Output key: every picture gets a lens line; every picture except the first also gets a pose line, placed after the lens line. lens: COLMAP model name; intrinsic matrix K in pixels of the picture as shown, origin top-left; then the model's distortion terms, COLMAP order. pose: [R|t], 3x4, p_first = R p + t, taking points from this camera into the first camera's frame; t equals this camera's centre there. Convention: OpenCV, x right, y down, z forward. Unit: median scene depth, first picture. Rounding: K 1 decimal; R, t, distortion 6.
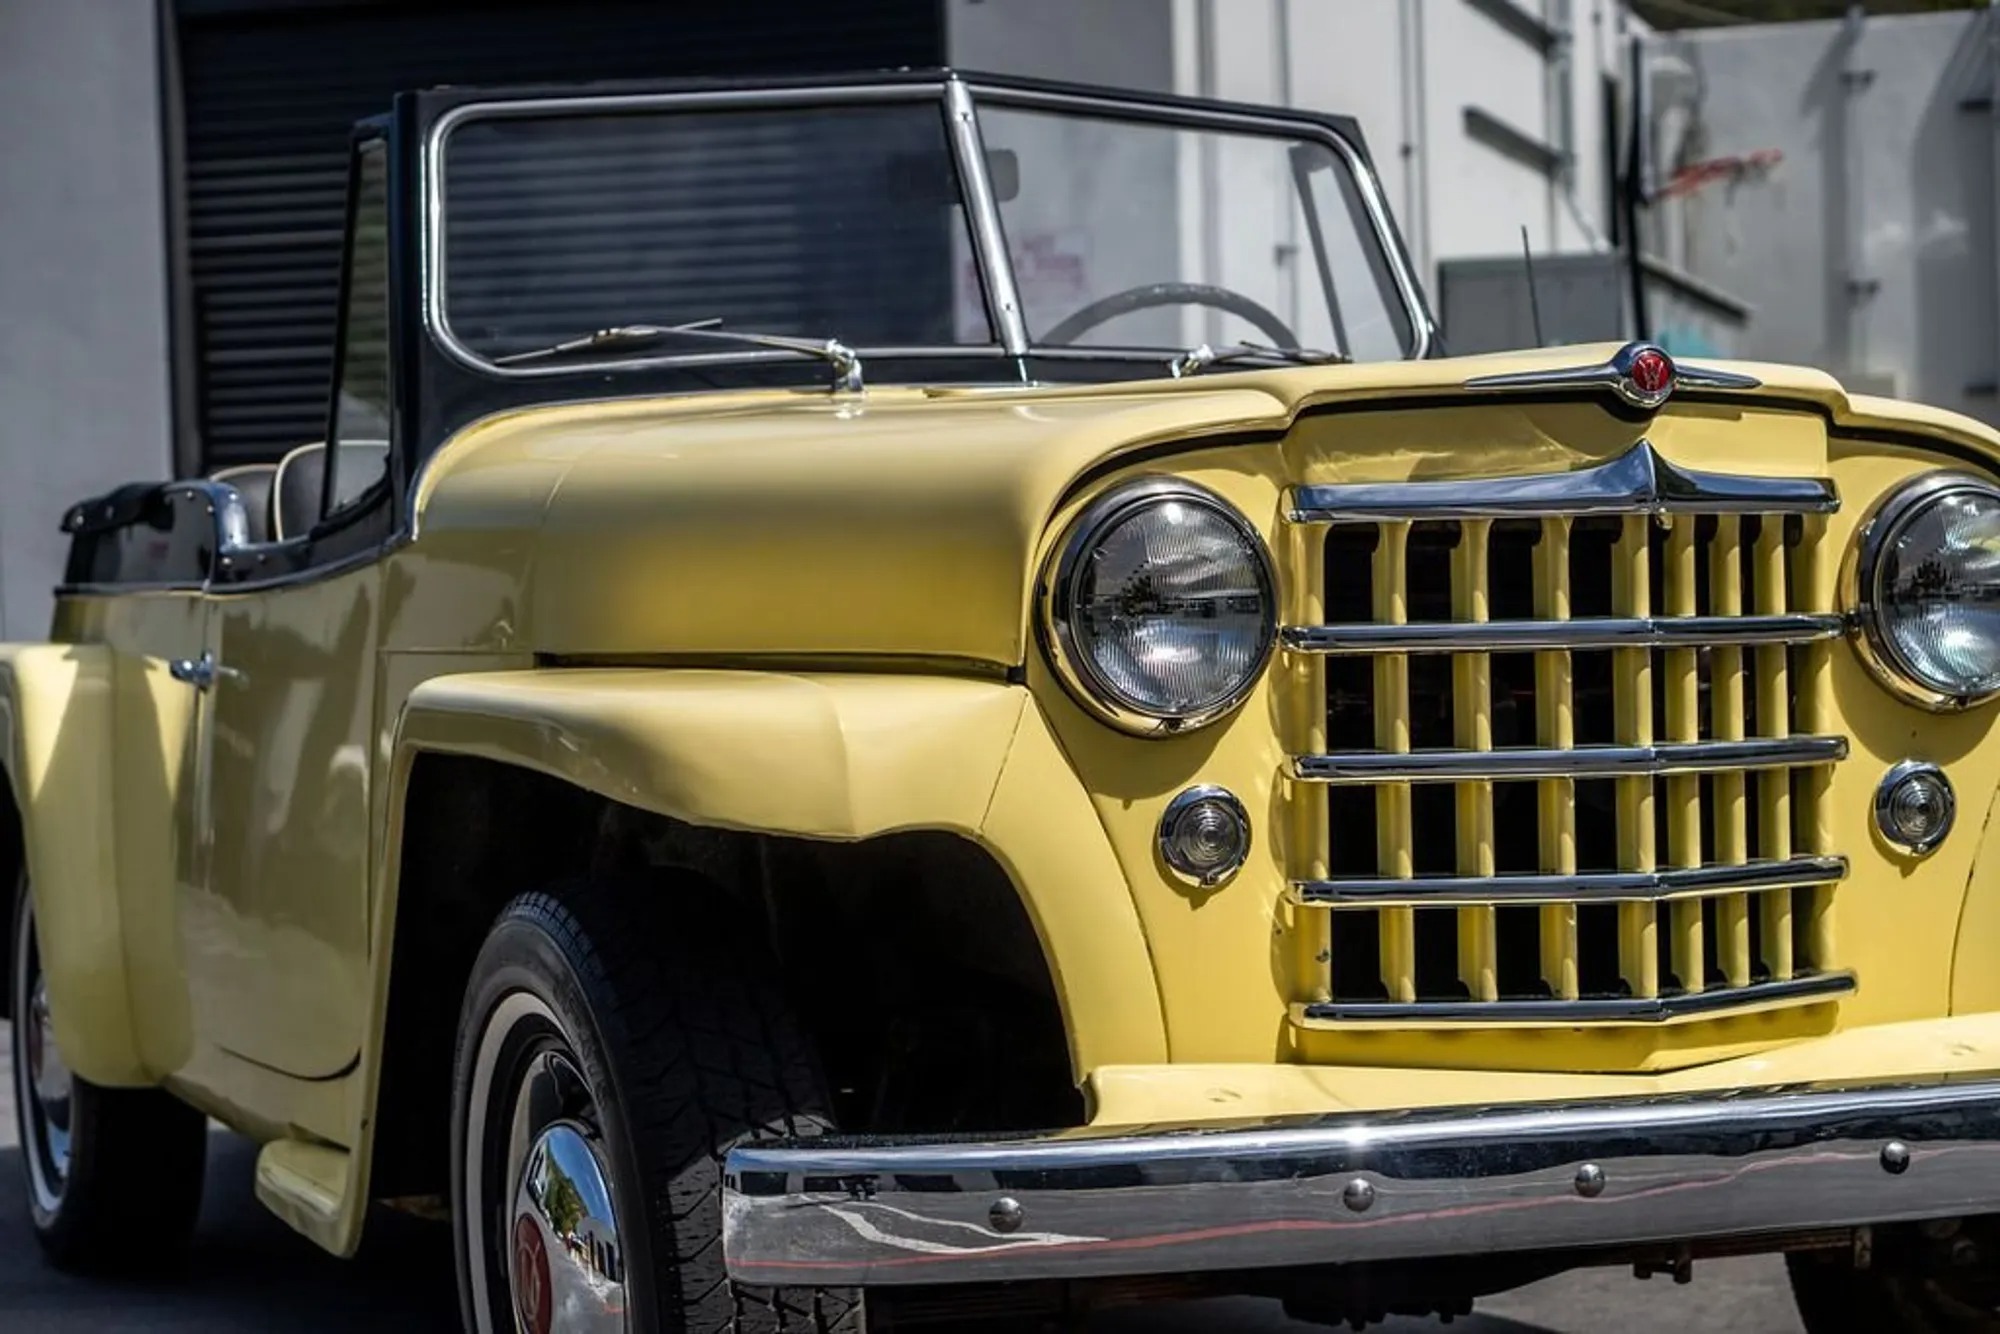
lens RADIAL K [[4375.2, 0, 1031.7], [0, 4375.2, 665.1], [0, 0, 1]] dist [0.079488, -0.057760]
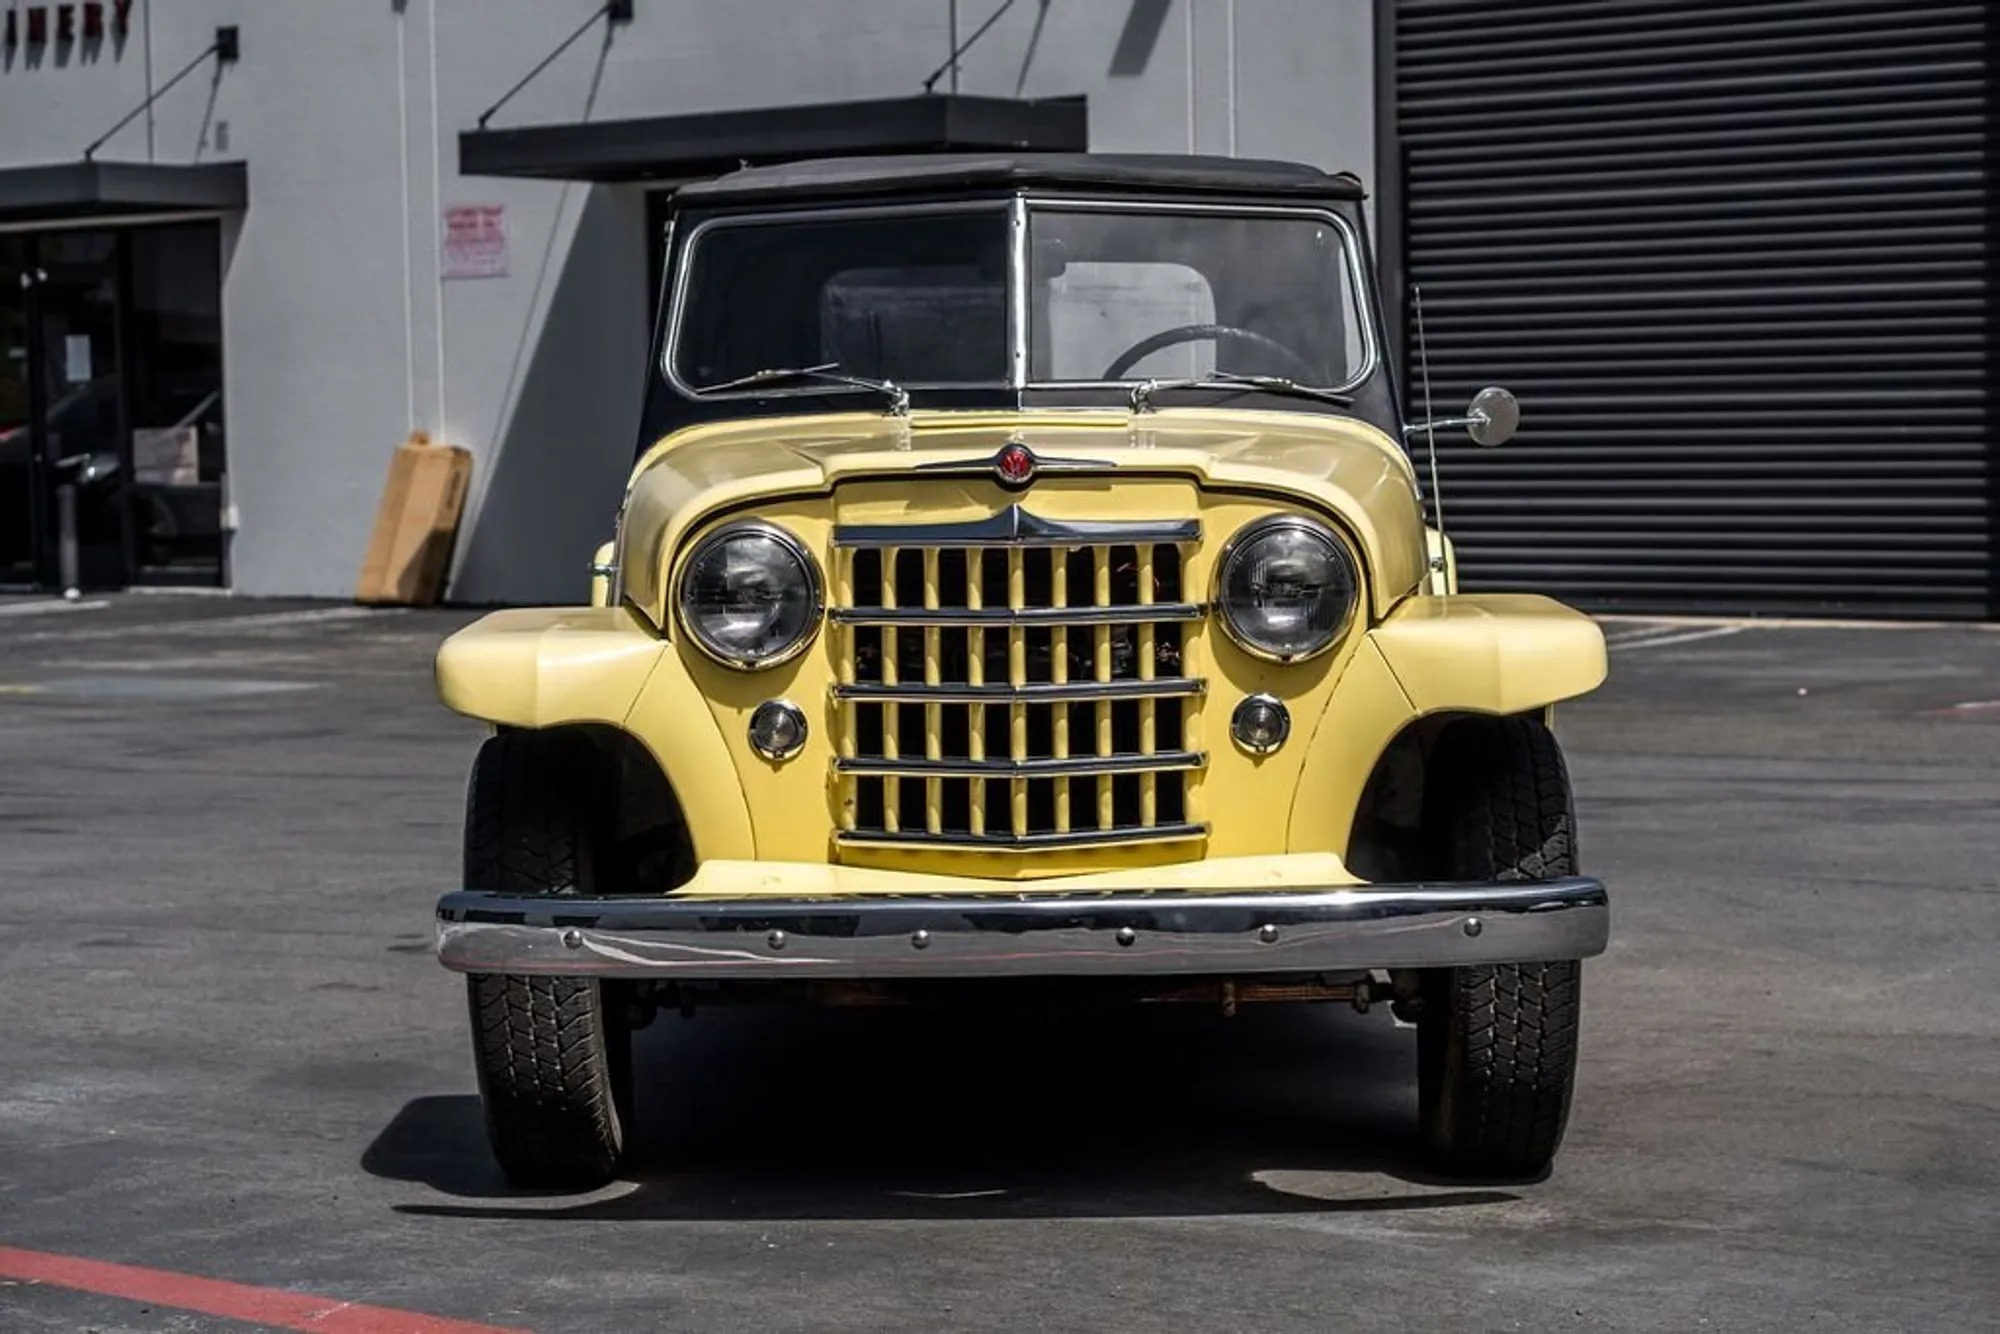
lens RADIAL K [[4375.2, 0, 1031.7], [0, 4375.2, 665.1], [0, 0, 1]] dist [0.079488, -0.057760]
pose [[0.928963, 0.032032, -0.368783, 0.753473], [-0.010789, 0.998169, 0.059521, -0.088009], [0.370014, -0.051314, 0.927608, -0.541555]]
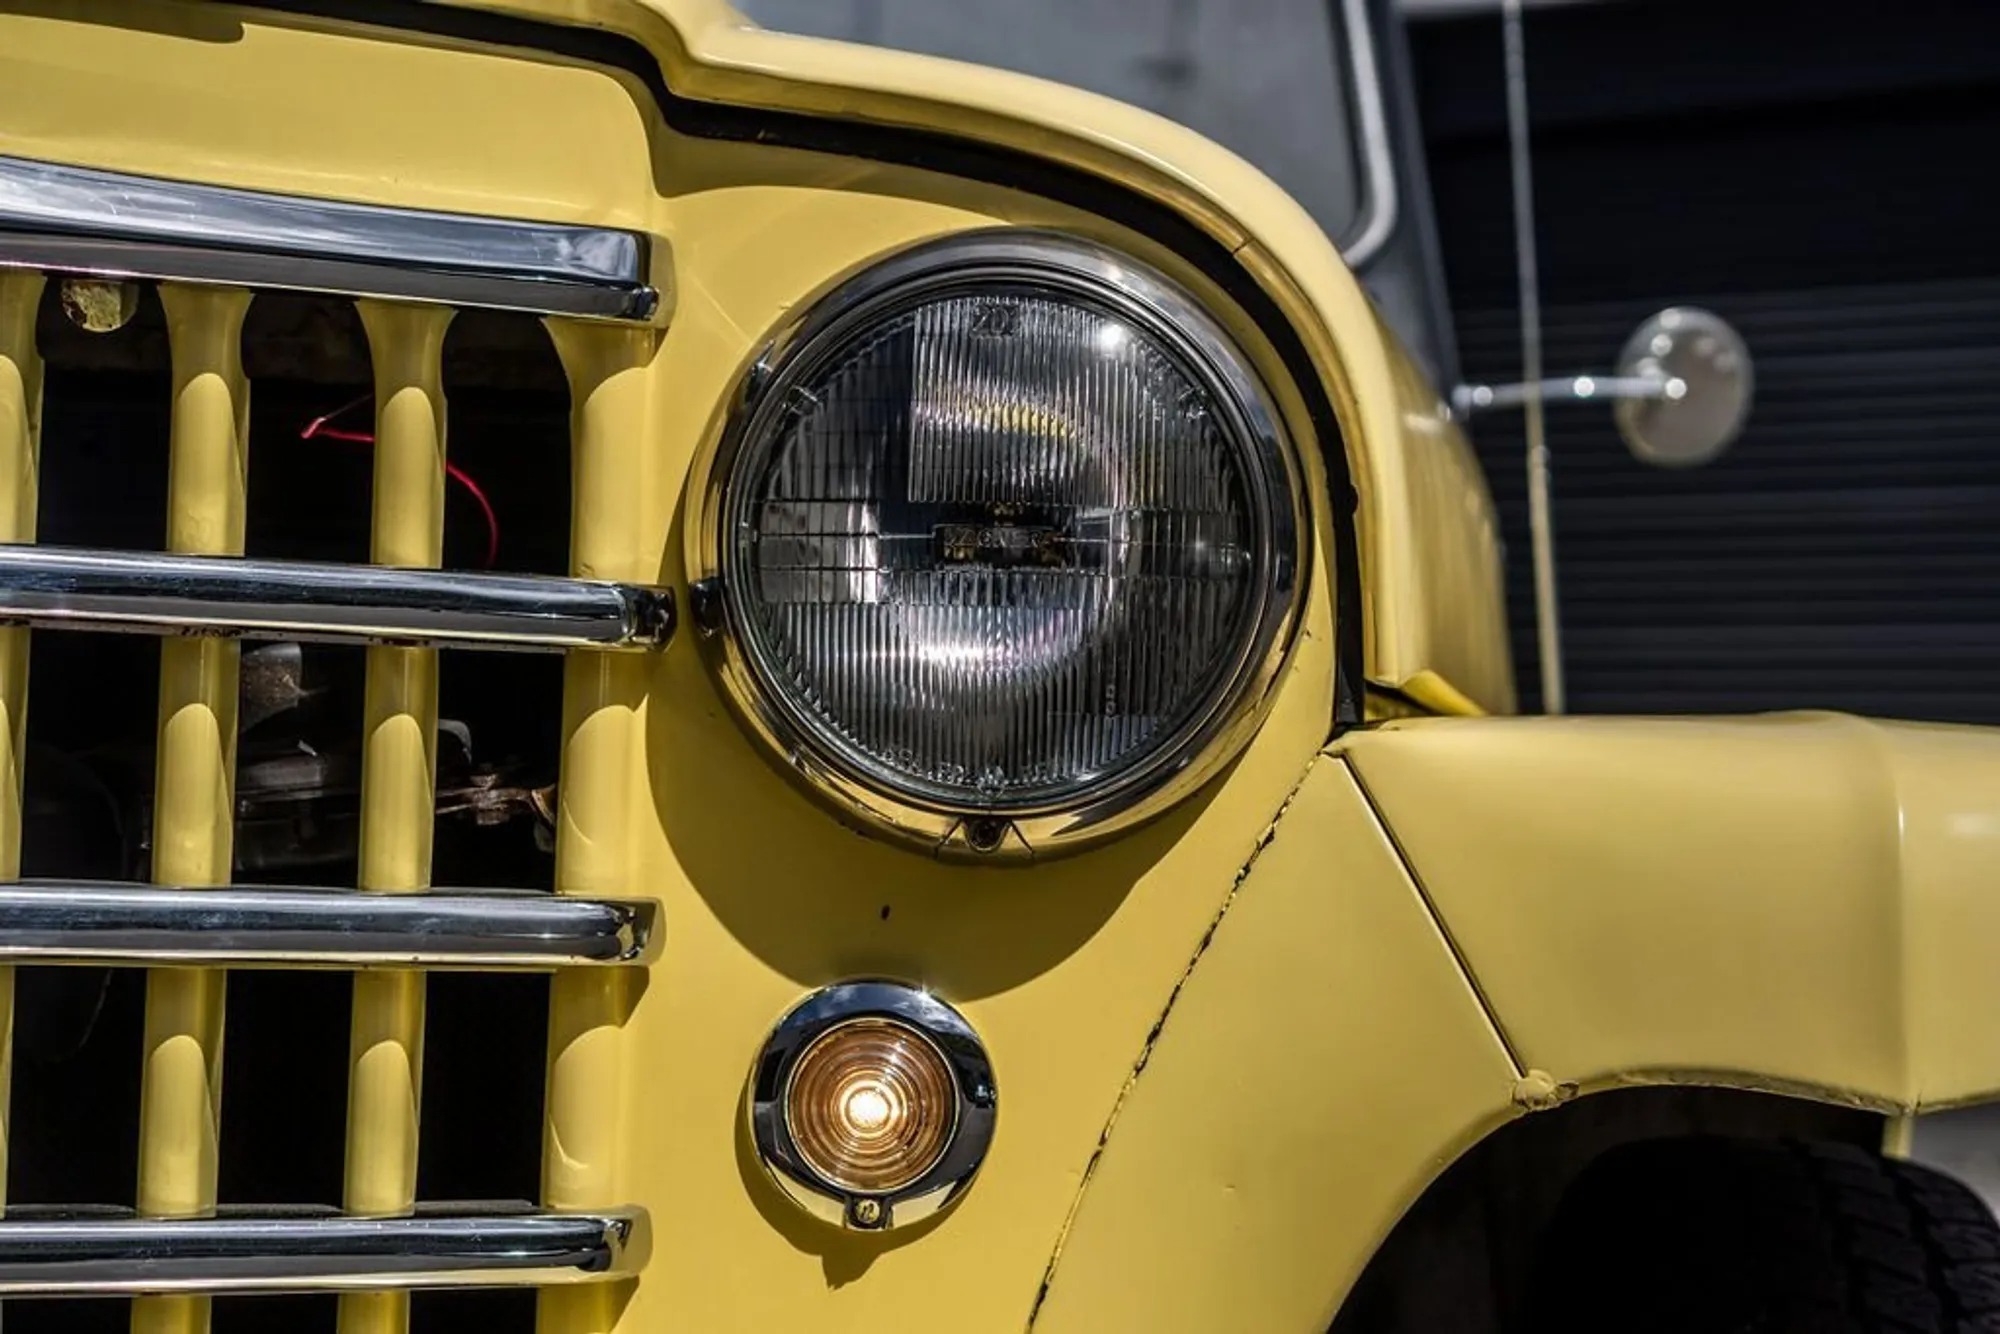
lens RADIAL K [[4375.2, 0, 1031.7], [0, 4375.2, 665.1], [0, 0, 1]] dist [0.079488, -0.057760]
pose [[0.926863, 0.040145, -0.373247, 0.375620], [-0.057987, 0.997643, -0.036694, 0.007796], [0.370894, 0.055654, 0.927006, 0.687144]]
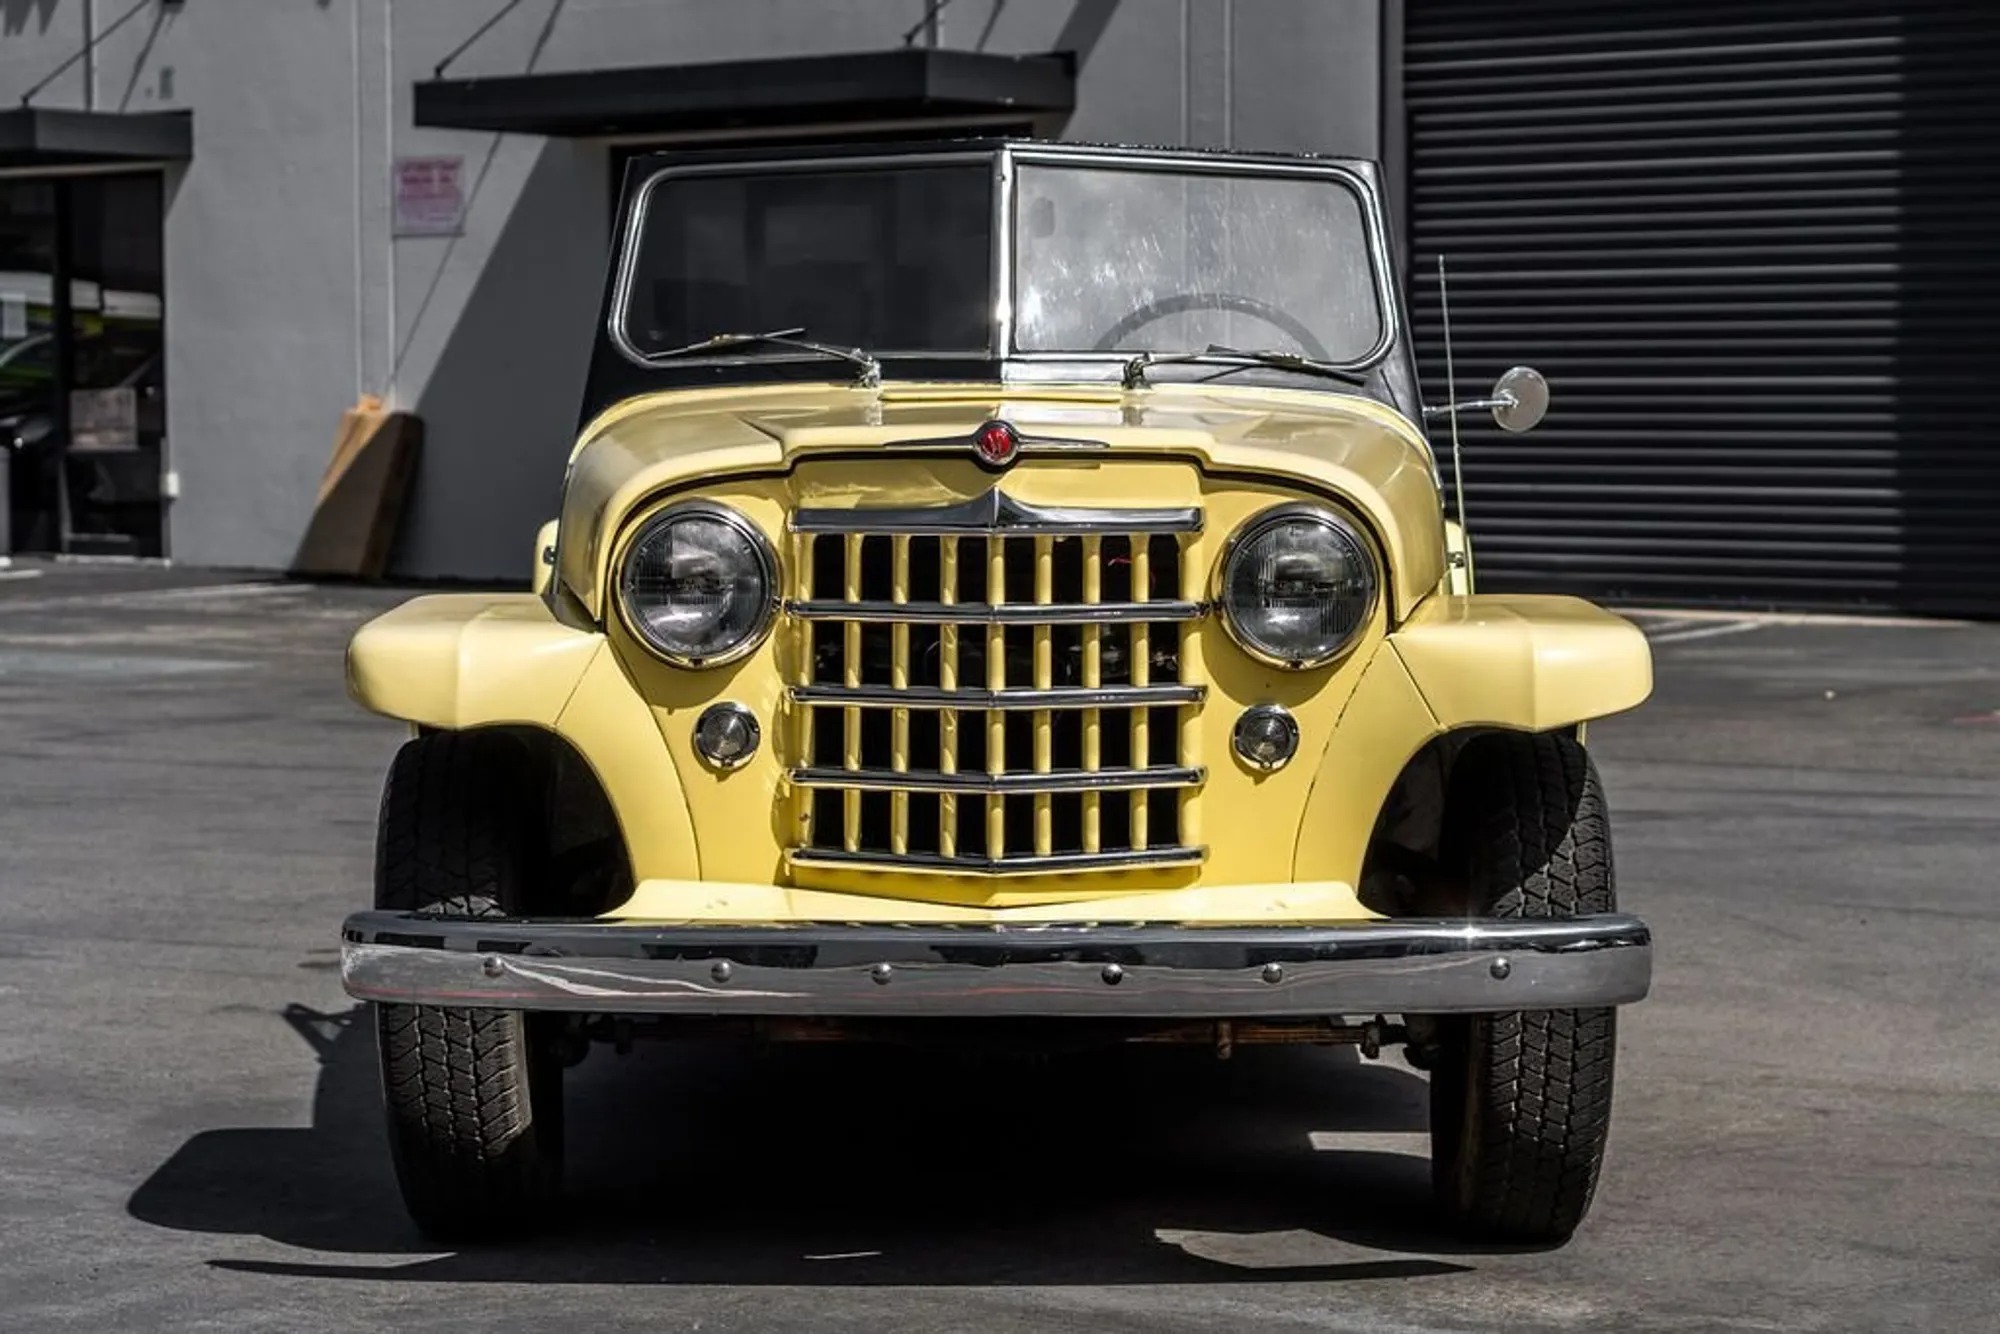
lens RADIAL K [[4516.8, 0, 1000.0], [0, 4516.8, 667.0], [0, 0, 1]] dist [-0.080173, 0.001393]
pose [[0.927572, 0.047499, -0.370613, 0.705460], [-0.025329, 0.997599, 0.064464, -0.088213], [0.372785, -0.050408, 0.926548, -0.422367]]
